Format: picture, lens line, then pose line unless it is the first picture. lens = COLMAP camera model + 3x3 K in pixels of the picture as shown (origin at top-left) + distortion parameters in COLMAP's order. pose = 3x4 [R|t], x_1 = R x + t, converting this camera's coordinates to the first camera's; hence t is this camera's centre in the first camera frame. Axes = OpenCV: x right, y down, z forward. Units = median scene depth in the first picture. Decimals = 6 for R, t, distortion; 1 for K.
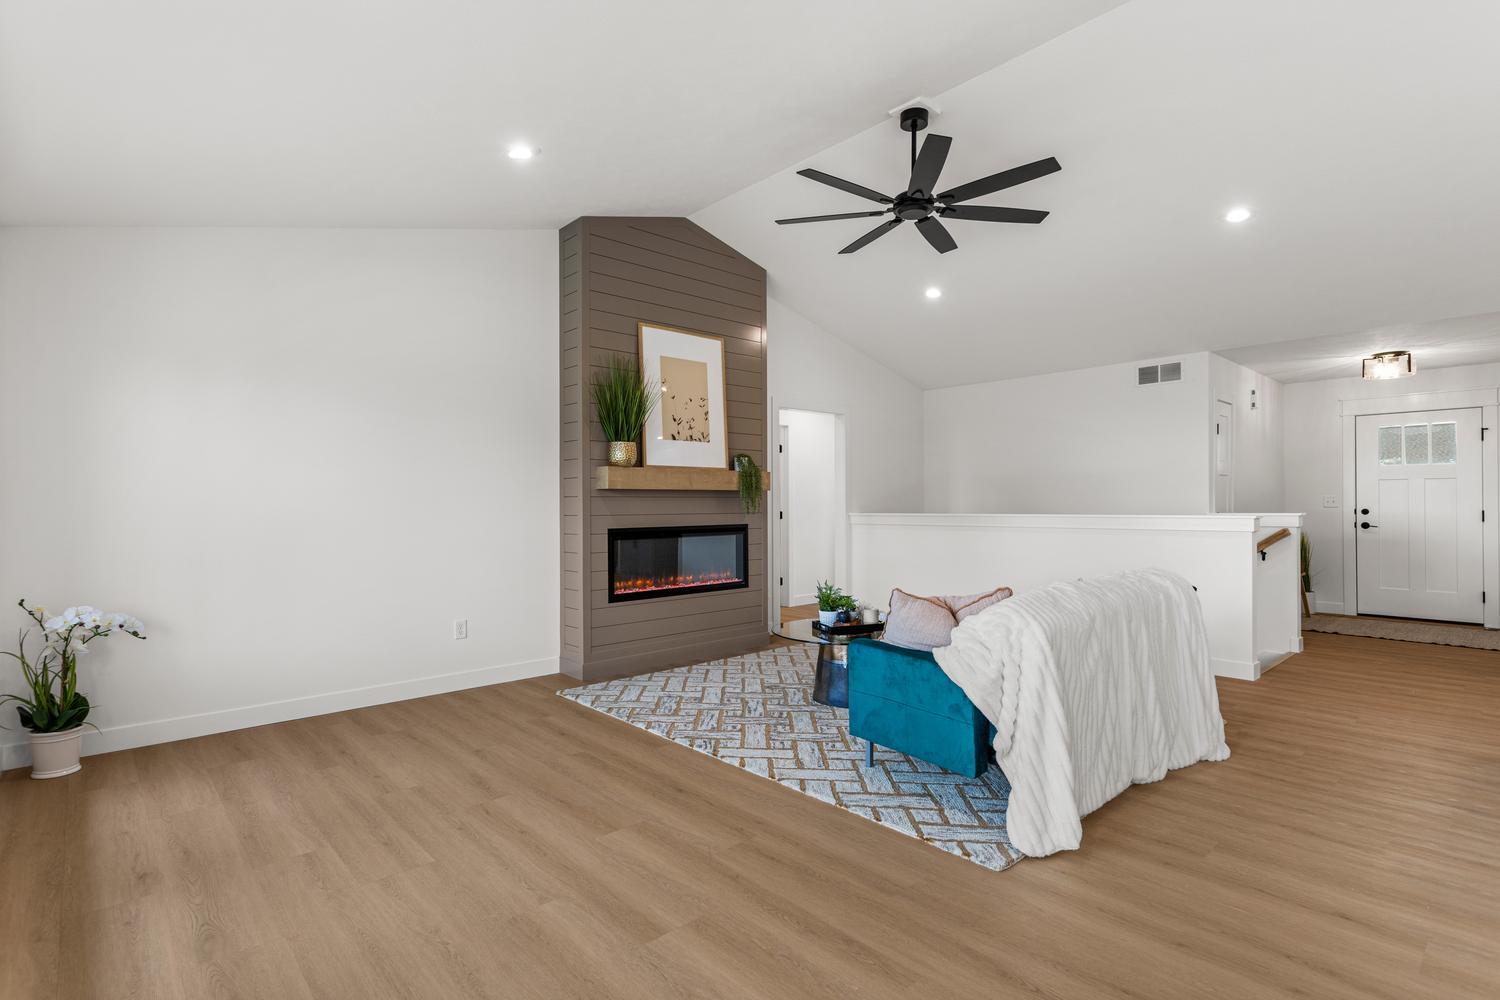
lens RADIAL K [[729.7, 0, 746.4], [0, 729.7, 502.2], [0, 0, 1]] dist [0.002636, 0.001135]
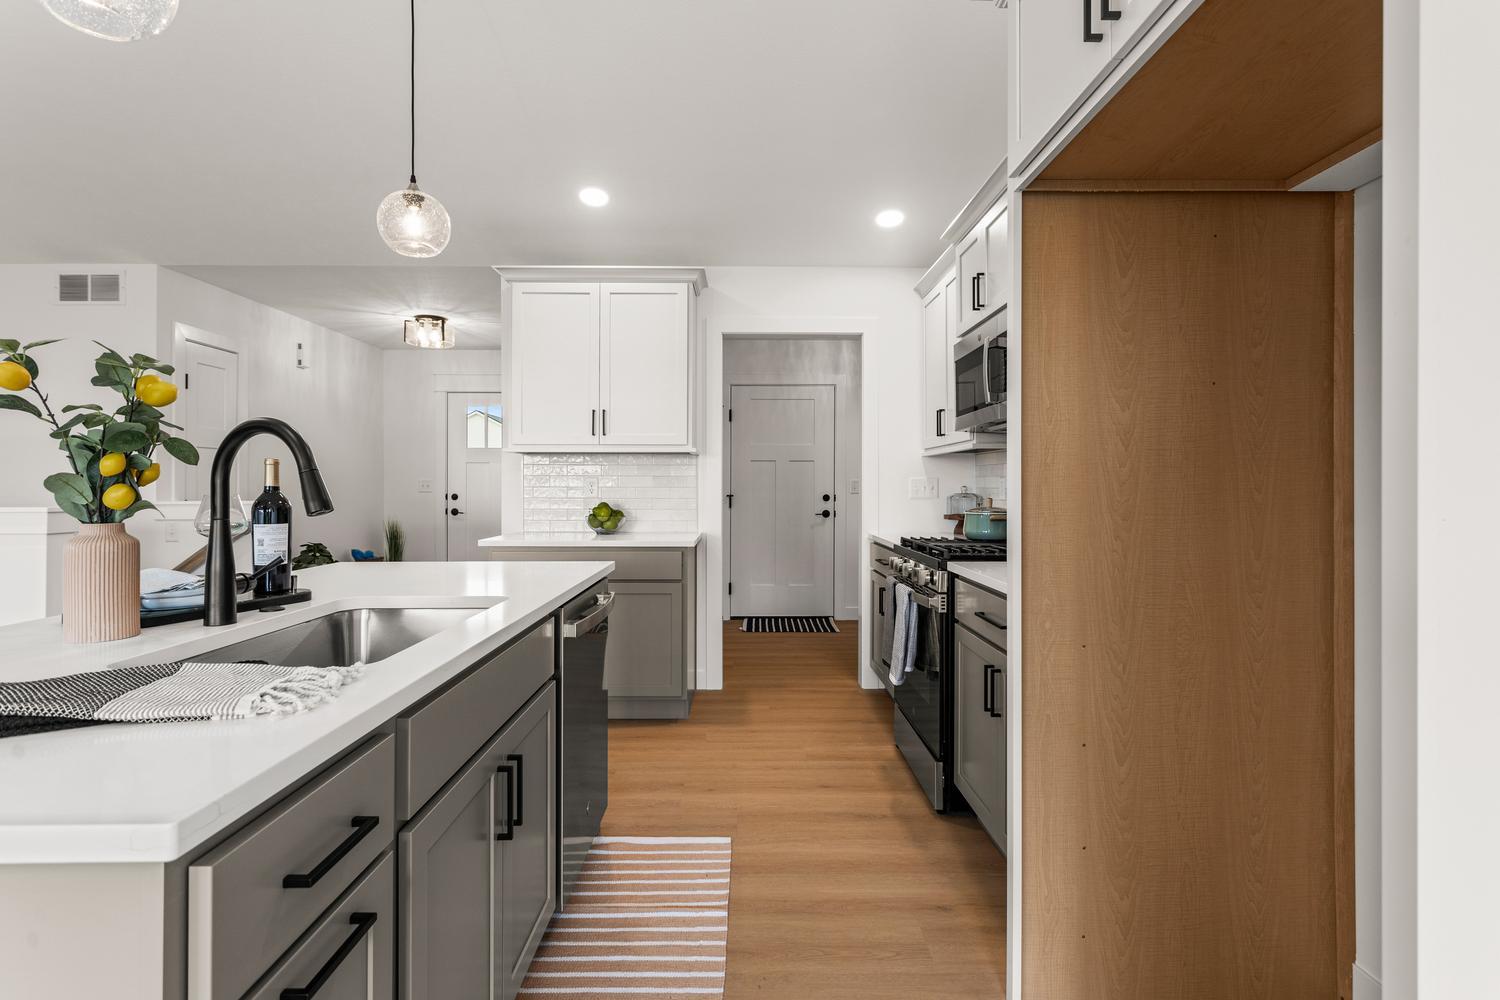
lens RADIAL K [[729.7, 0, 749.3], [0, 729.7, 477.4], [0, 0, 1]] dist [0.002636, 0.001135]
pose [[0.666919, 0.012609, 0.745023, 0.489133], [-0.004332, 0.999906, -0.013045, -0.001475], [-0.745117, 0.005472, 0.666911, 0.132042]]
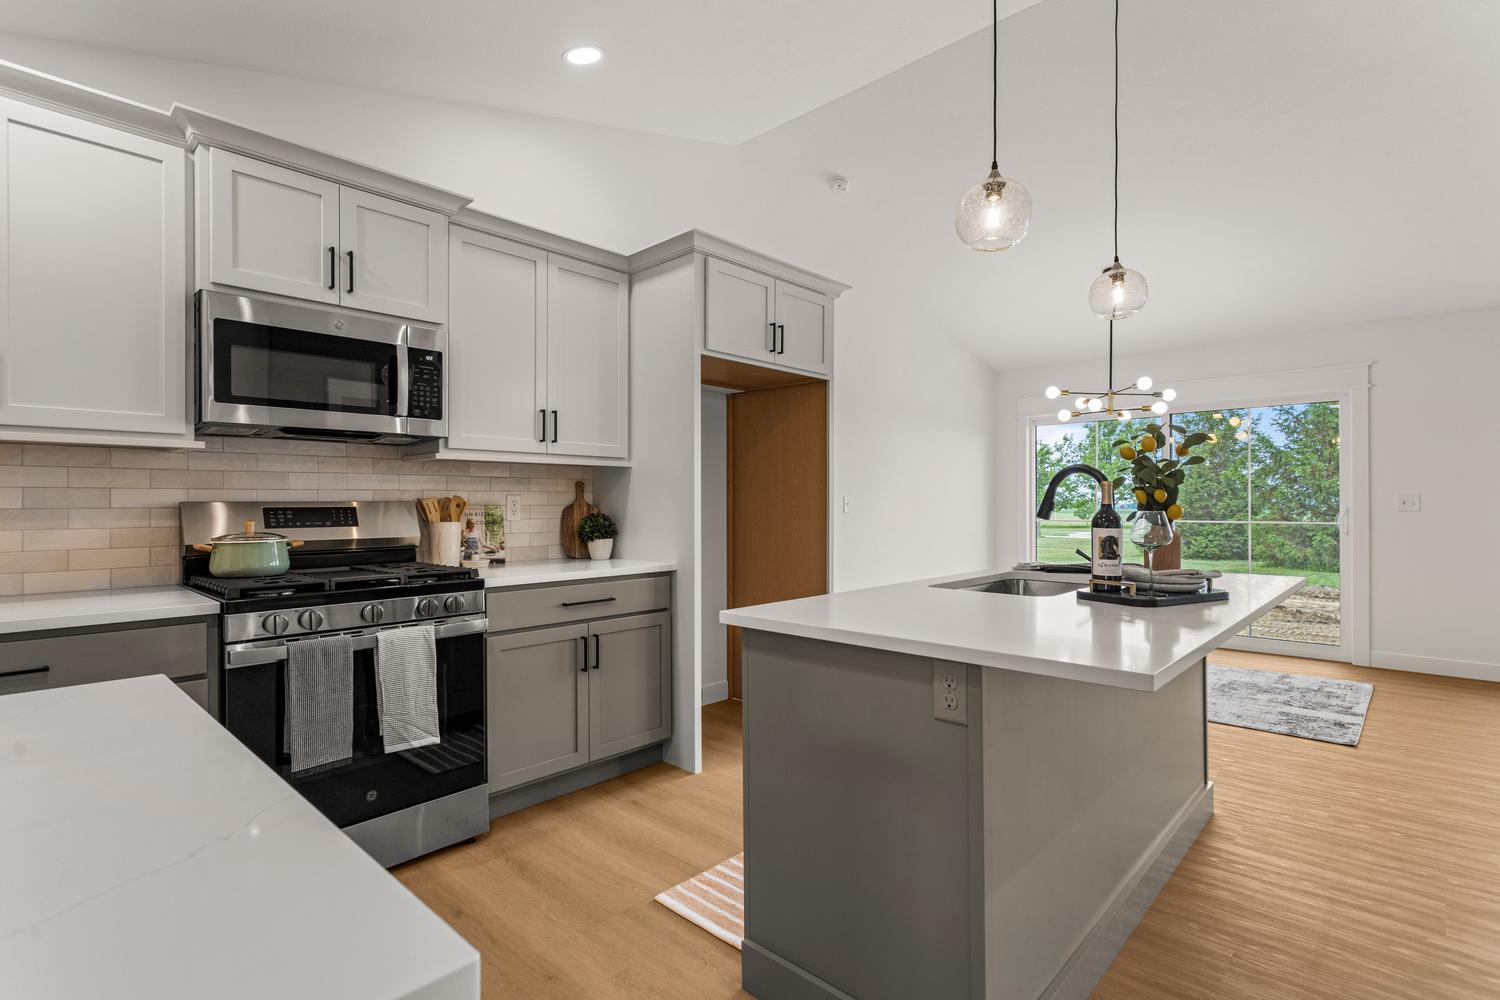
lens RADIAL K [[729.7, 0, 742.1], [0, 729.7, 501.1], [0, 0, 1]] dist [0.002636, 0.001135]
pose [[-0.997500, 0.006599, -0.070361, 0.751819], [0.006909, 0.999967, -0.004176, -0.001439], [0.070331, -0.004651, -0.997513, 0.739858]]
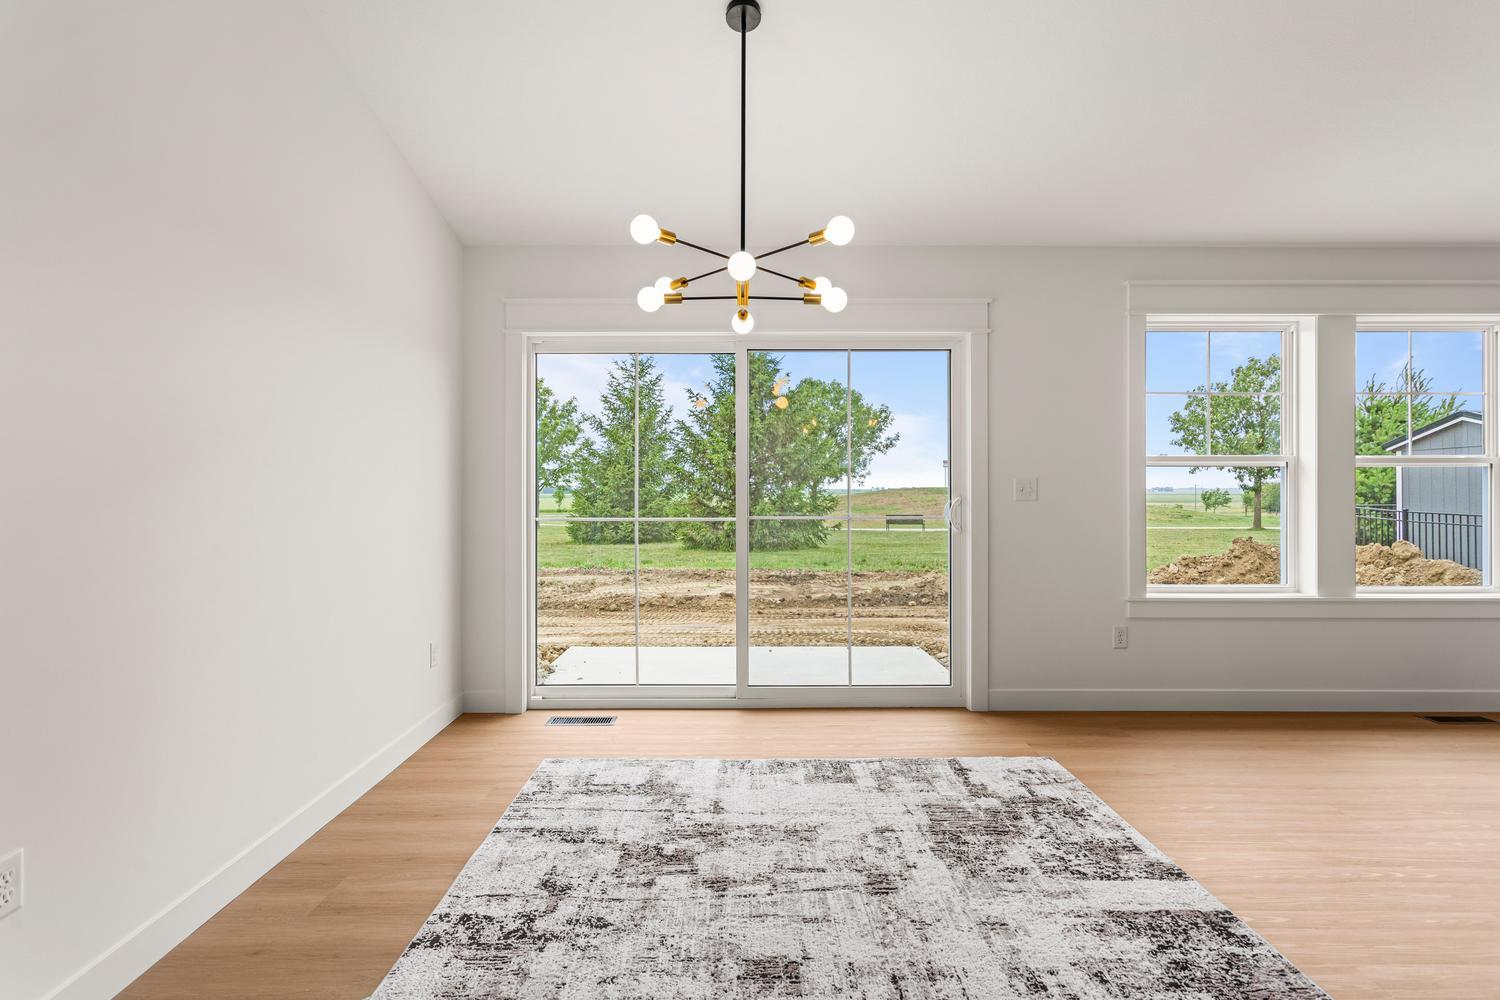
lens RADIAL K [[729.7, 0, 744.5], [0, 729.7, 486.9], [0, 0, 1]] dist [0.002636, 0.001135]
pose [[-0.673443, 0.003980, -0.739228, 0.575754], [0.004263, 0.999990, 0.001501, -0.001836], [0.739227, -0.002141, -0.673453, 0.227811]]
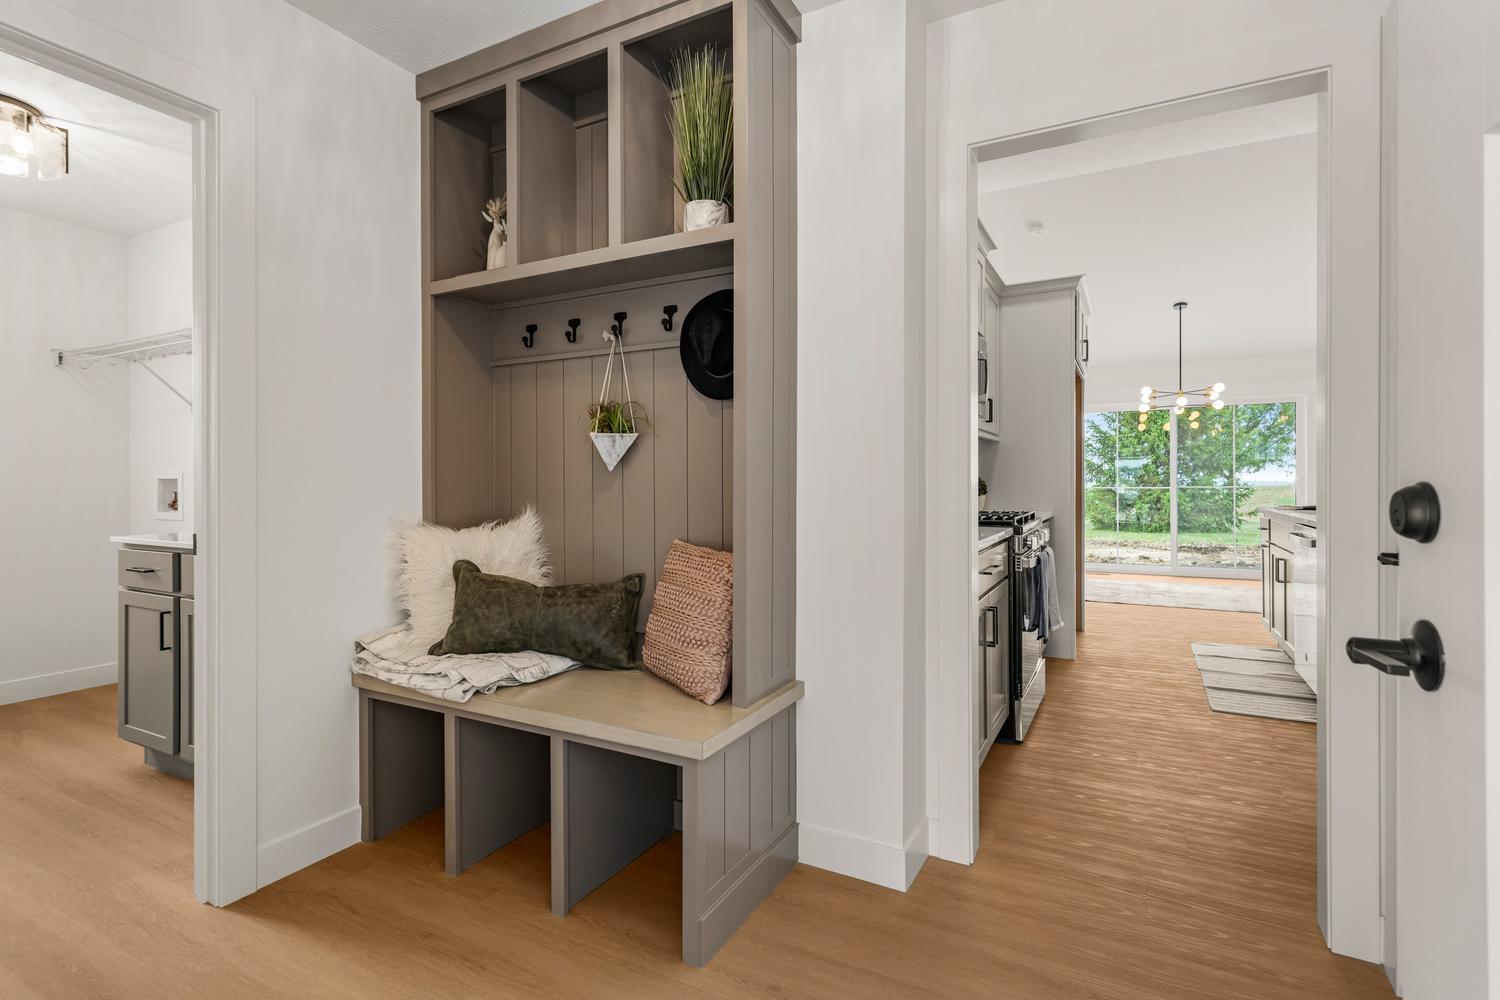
lens RADIAL K [[729.7, 0, 741.7], [0, 729.7, 481.5], [0, 0, 1]] dist [0.002636, 0.001135]
pose [[-0.945113, 0.007945, -0.326647, 1.289010], [0.008021, 0.999967, 0.001114, 0.007729], [0.326645, -0.001567, -0.945146, 0.801985]]
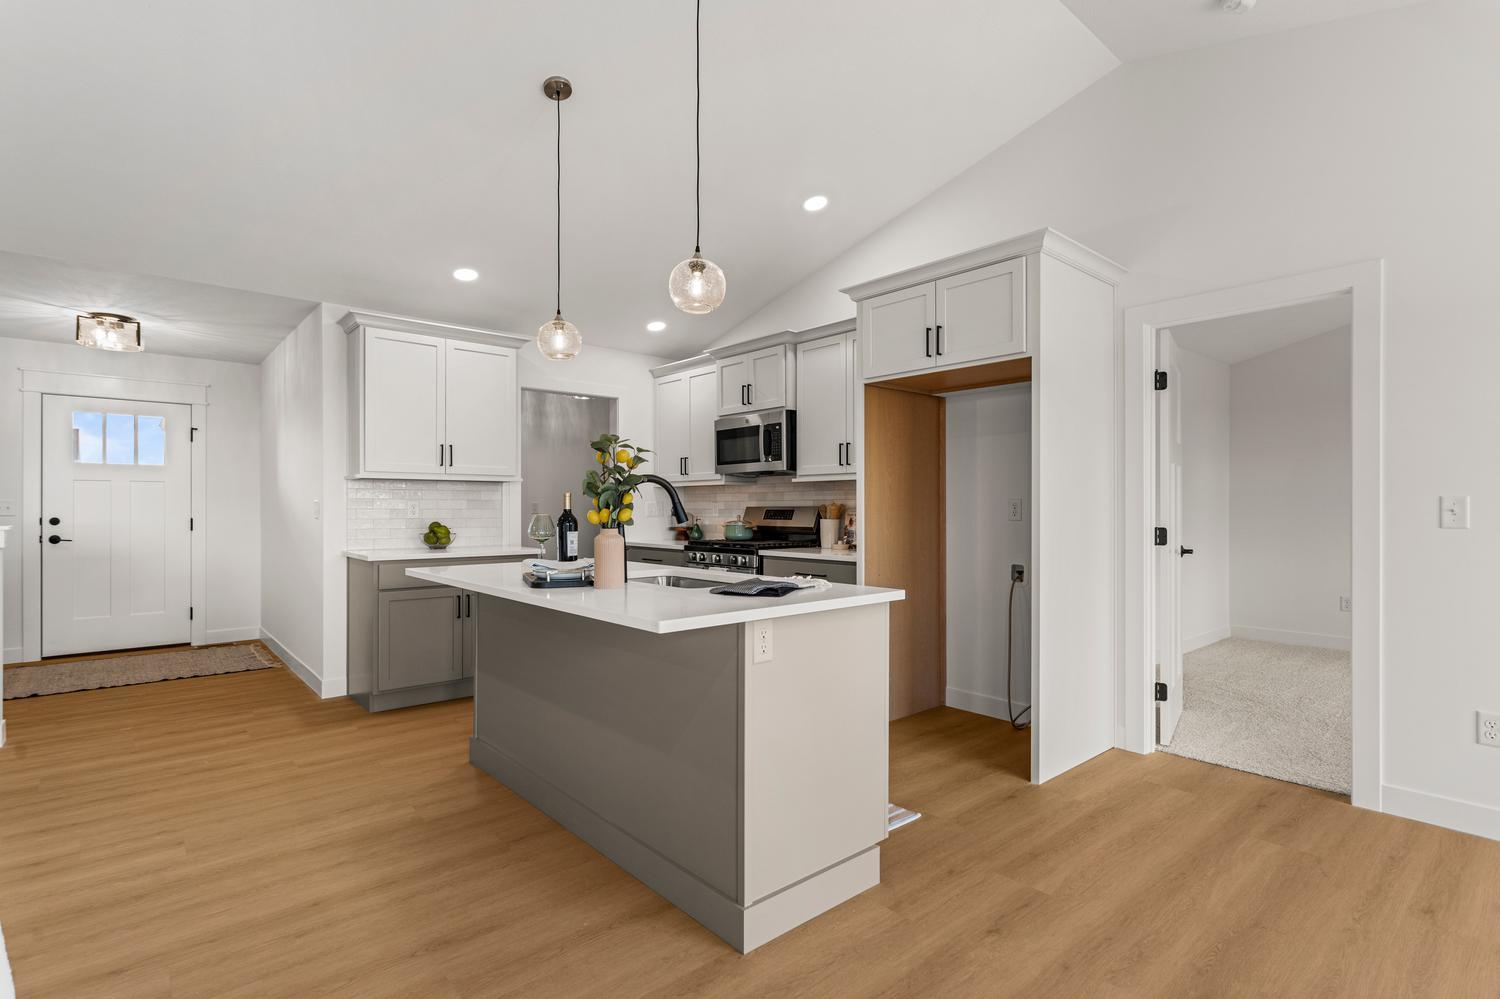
lens RADIAL K [[729.7, 0, 743.4], [0, 729.7, 509.3], [0, 0, 1]] dist [0.002636, 0.001135]
pose [[0.033094, 0.002117, 0.999450, 0.130975], [-0.002113, 0.999996, -0.002048, 0.000228], [-0.999450, -0.002044, 0.033098, 0.310972]]
